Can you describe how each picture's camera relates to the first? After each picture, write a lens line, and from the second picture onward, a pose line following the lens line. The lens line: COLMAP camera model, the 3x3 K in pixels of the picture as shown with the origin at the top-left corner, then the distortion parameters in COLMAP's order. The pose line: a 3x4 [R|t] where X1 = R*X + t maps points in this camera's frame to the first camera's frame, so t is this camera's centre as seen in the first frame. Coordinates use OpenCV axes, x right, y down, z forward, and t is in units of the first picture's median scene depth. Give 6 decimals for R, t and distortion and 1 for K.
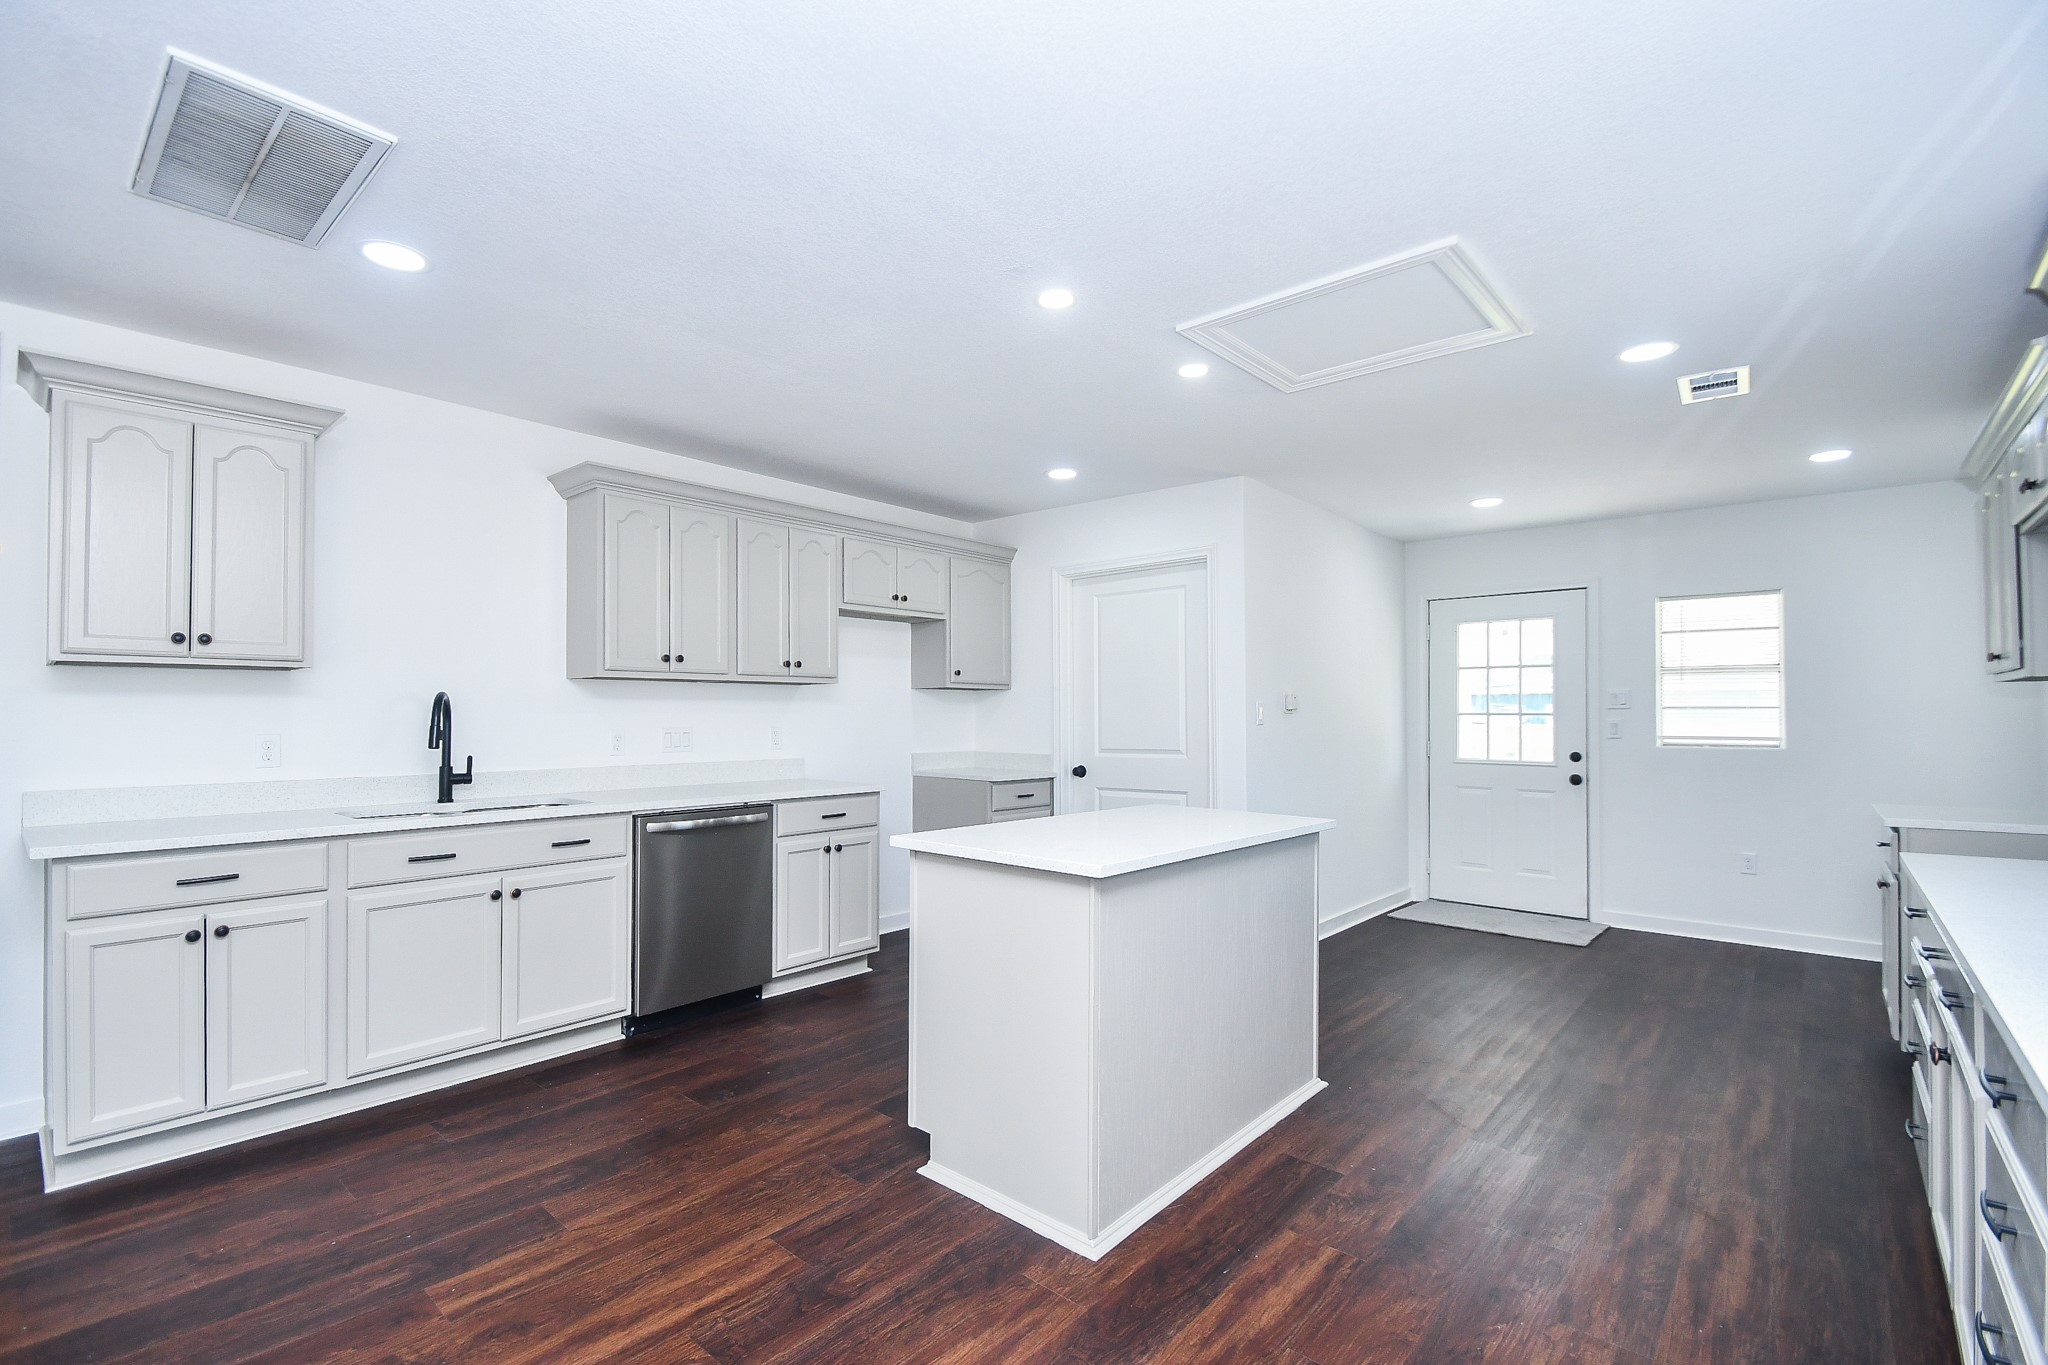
lens RADIAL K [[913.6, 0, 998.2], [0, 913.6, 705.1], [0, 0, 1]] dist [0.015473, -0.017481]
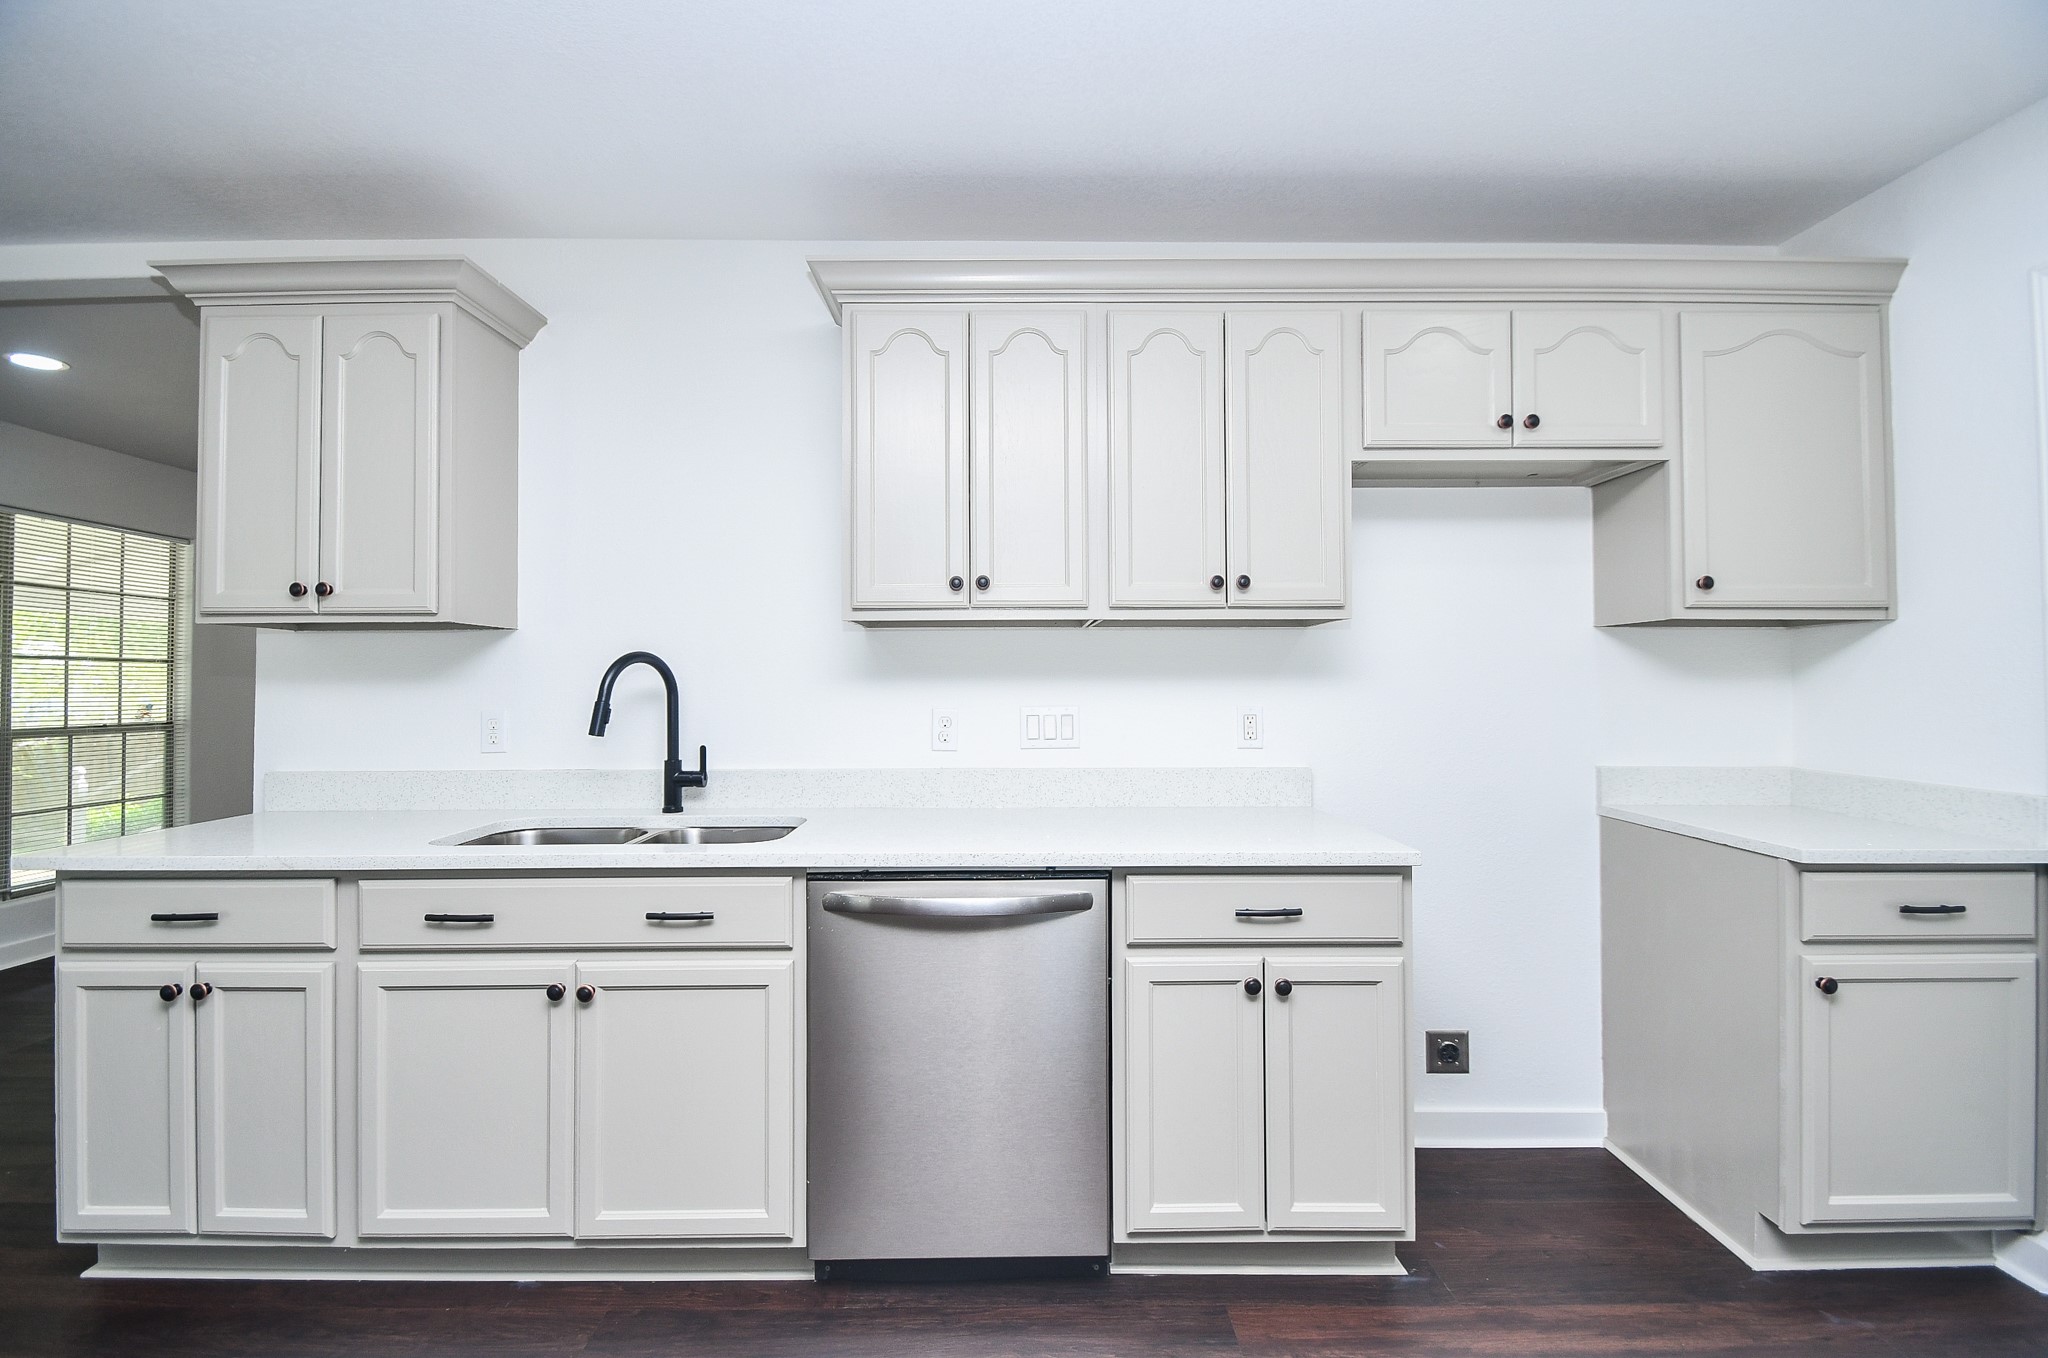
lens RADIAL K [[934.0, 0, 1017.2], [0, 934.0, 658.9], [0, 0, 1]] dist [-0.000047, -0.005800]
pose [[0.671649, -0.015262, -0.740712, 0.076539], [0.010173, 0.999884, -0.011378, 0.001302], [0.740800, 0.000106, 0.671726, 0.612996]]
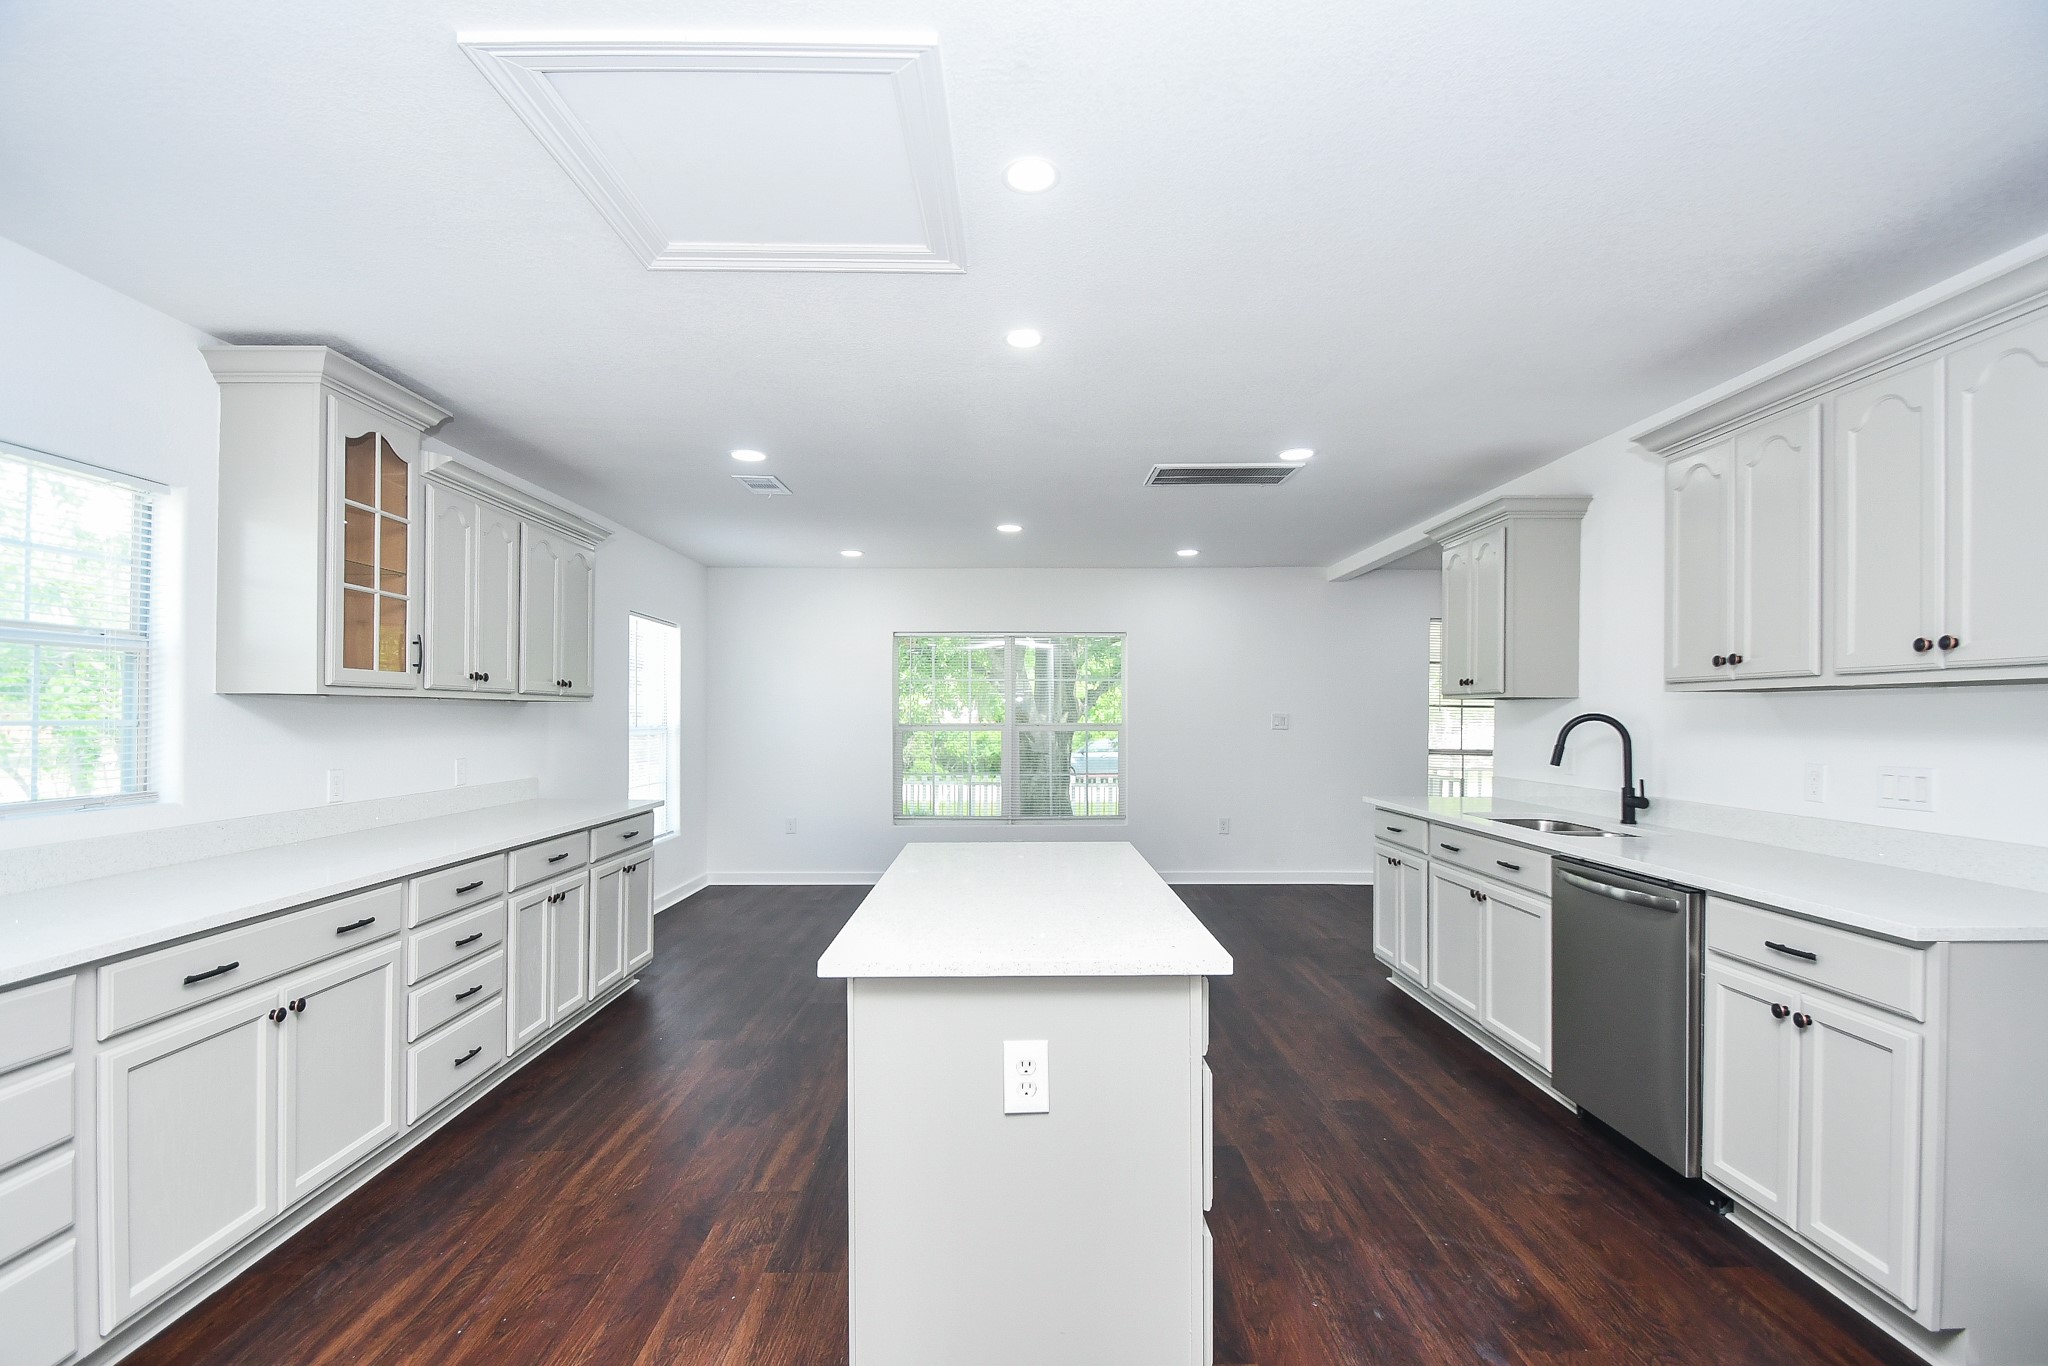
lens RADIAL K [[916.8, 0, 1013.4], [0, 916.8, 714.2], [0, 0, 1]] dist [0.000833, -0.000388]
pose [[-0.744803, -0.003626, -0.667275, 0.477449], [0.001304, 0.999975, -0.006889, -0.006031], [0.667283, -0.006001, -0.744780, 1.101212]]
